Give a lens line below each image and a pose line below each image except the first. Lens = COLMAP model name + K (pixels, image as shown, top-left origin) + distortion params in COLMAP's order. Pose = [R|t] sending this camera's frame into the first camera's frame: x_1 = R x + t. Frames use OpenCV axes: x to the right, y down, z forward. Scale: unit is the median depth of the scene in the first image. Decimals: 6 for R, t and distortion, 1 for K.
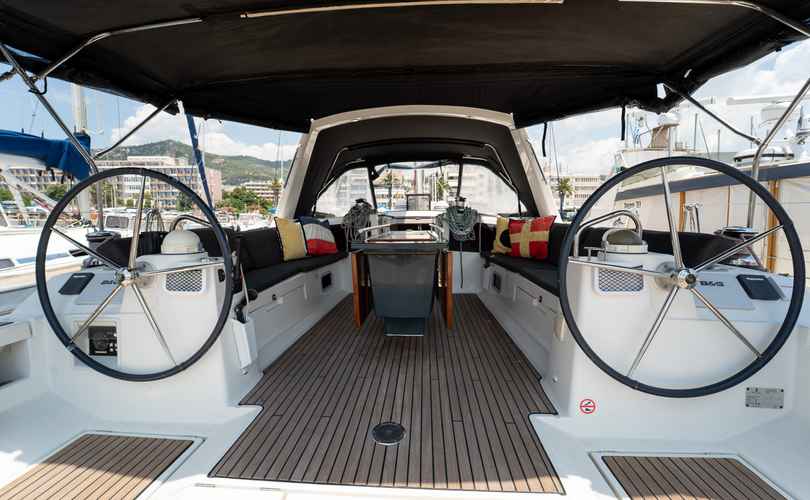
lens RADIAL K [[327.1, 0, 403.8], [0, 327.1, 252.5], [0, 0, 1]] dist [-0.025056, -0.000062]
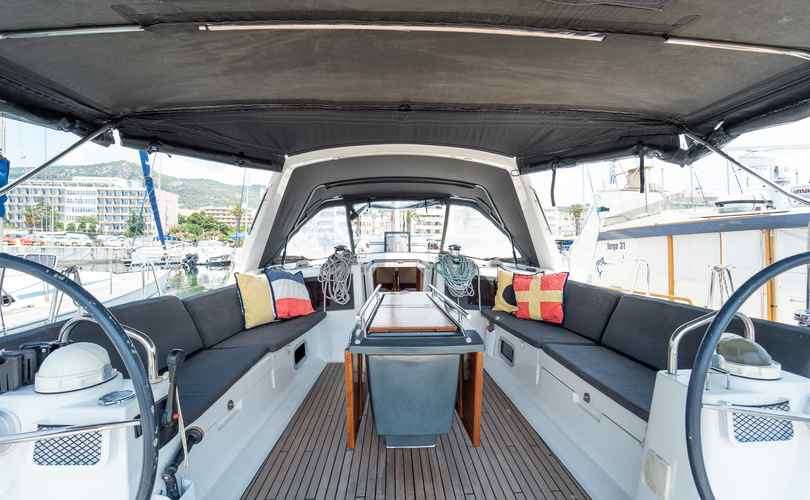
lens RADIAL K [[329.7, 0, 405.0], [0, 329.7, 250.0], [0, 0, 1]] dist [-0.024150, -0.000018]
pose [[0.994723, 0.005994, 0.102425, -0.060706], [0.003334, 0.995876, -0.090660, -0.087347], [-0.102546, 0.090523, 0.990601, 0.146125]]
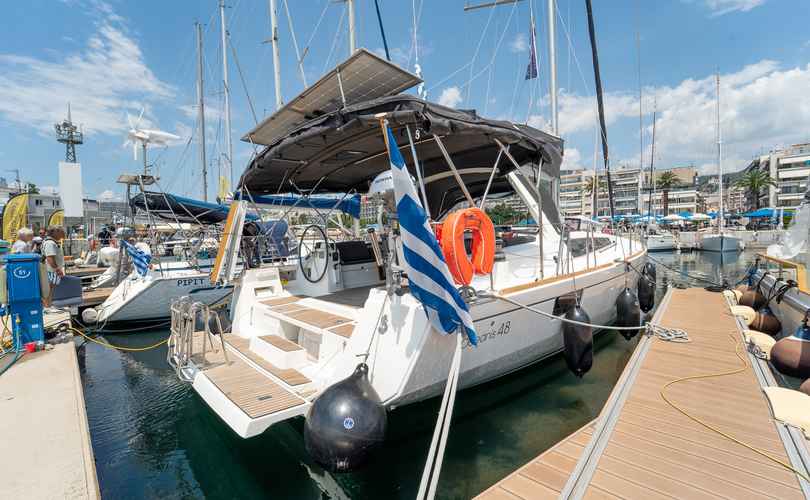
lens RADIAL K [[327.1, 0, 403.8], [0, 327.1, 252.5], [0, 0, 1]] dist [-0.025056, -0.000062]
pose [[0.741000, 0.019354, -0.671226, 1.029416], [-0.046664, 0.998652, -0.022720, 0.039083], [0.669881, 0.048158, 0.740905, -0.455760]]
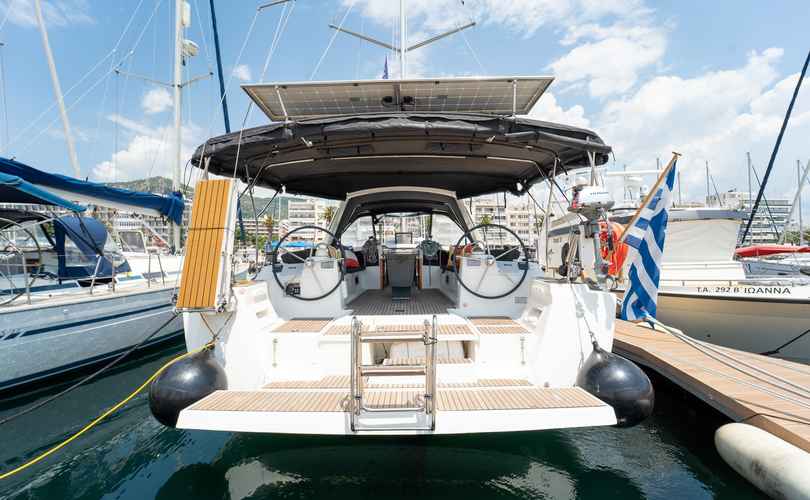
lens RADIAL K [[328.0, 0, 404.4], [0, 328.0, 262.9], [0, 0, 1]] dist [-0.022854, 0.000022]
pose [[0.998367, -0.004935, 0.056912, -0.068833], [0.009355, 0.996935, -0.077673, 0.127482], [-0.056354, 0.078079, 0.995353, -0.822673]]
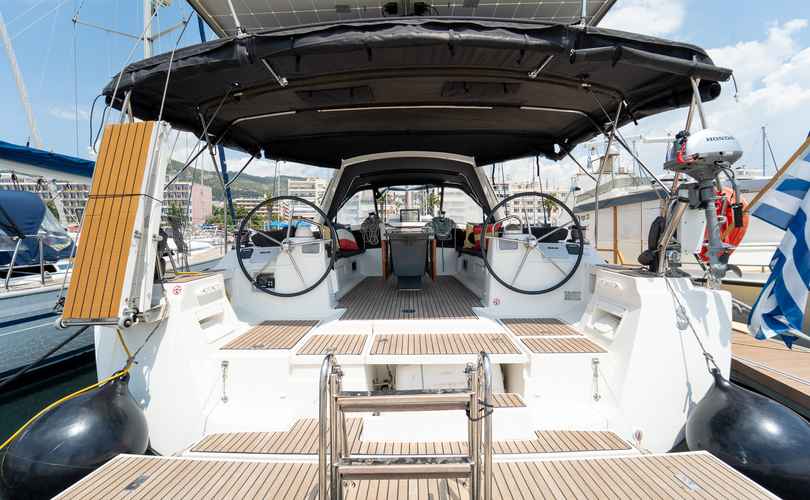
lens RADIAL K [[329.7, 0, 405.0], [0, 329.7, 250.0], [0, 0, 1]] dist [-0.024150, -0.000018]
pose [[0.998873, -0.008829, 0.046636, -0.067821], [0.011407, 0.998403, -0.055322, 0.094069], [-0.046073, 0.055791, 0.997379, -0.505932]]
